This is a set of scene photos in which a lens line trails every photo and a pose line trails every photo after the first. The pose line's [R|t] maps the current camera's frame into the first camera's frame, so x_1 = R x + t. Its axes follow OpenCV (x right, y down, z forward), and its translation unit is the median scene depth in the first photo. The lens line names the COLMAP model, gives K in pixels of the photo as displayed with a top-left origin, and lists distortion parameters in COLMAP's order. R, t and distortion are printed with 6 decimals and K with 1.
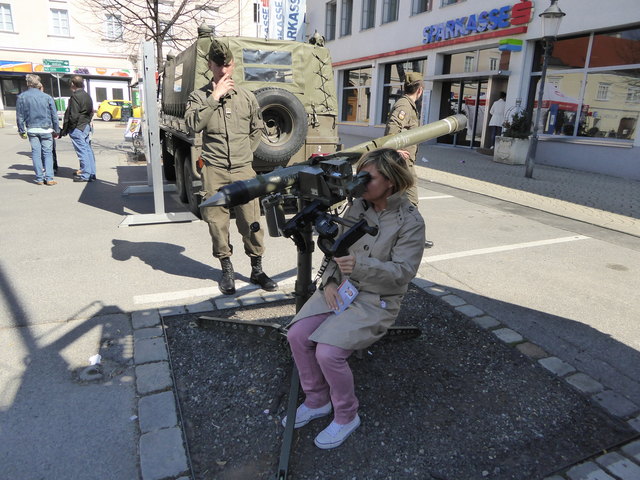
lens RADIAL K [[471.1, 0, 314.8], [0, 471.1, 241.1], [0, 0, 1]] dist [-0.030371, 0.002942]
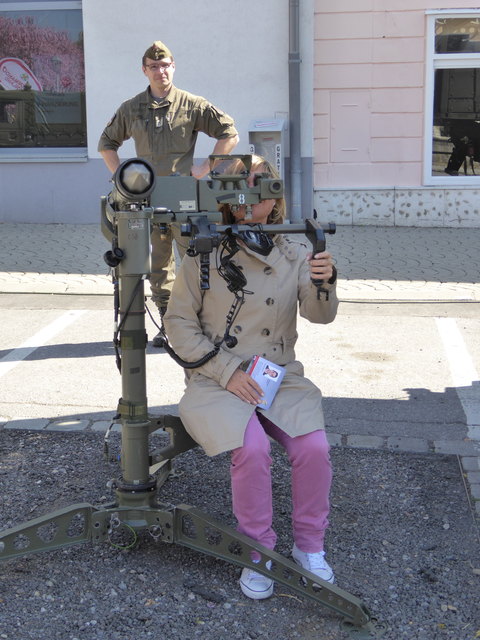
lens RADIAL K [[1216.8, 0, 240.3], [0, 1216.8, 354.1], [0, 0, 1]] dist [-0.009220, 0.437819]
pose [[0.484073, -0.207846, 0.849984, -0.421478], [0.263384, 0.960941, 0.084979, -0.022147], [-0.834447, 0.182736, 0.519909, 0.029299]]
